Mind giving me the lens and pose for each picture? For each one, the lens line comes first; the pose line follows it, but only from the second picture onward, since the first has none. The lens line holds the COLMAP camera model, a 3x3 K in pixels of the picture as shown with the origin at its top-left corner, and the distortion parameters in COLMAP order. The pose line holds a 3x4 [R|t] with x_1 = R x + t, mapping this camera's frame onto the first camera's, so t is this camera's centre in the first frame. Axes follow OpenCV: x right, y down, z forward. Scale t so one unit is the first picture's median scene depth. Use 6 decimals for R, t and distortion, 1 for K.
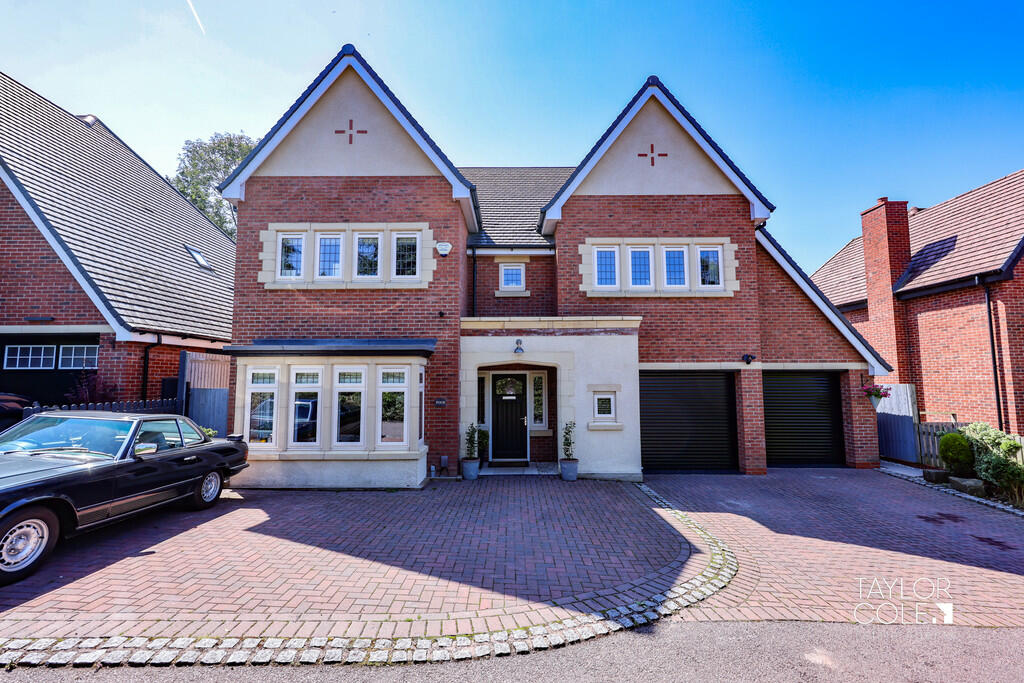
lens RADIAL K [[424.4, 0, 511.4], [0, 424.4, 344.6], [0, 0, 1]] dist [-0.000446, -0.000003]
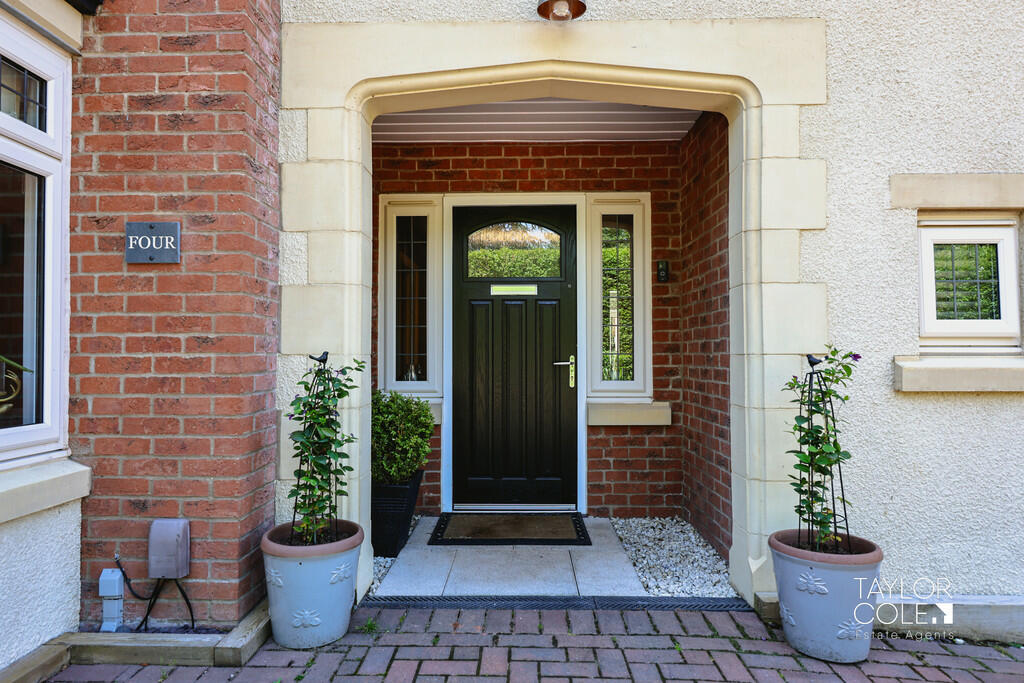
lens RADIAL K [[616.6, 0, 510.9], [0, 616.6, 342.4], [0, 0, 1]] dist [0.001616, 0.000139]
pose [[0.999922, 0.003840, -0.011897, -0.002141], [-0.003055, 0.997859, 0.065330, 0.156263], [0.012123, -0.065288, 0.997793, 0.693066]]
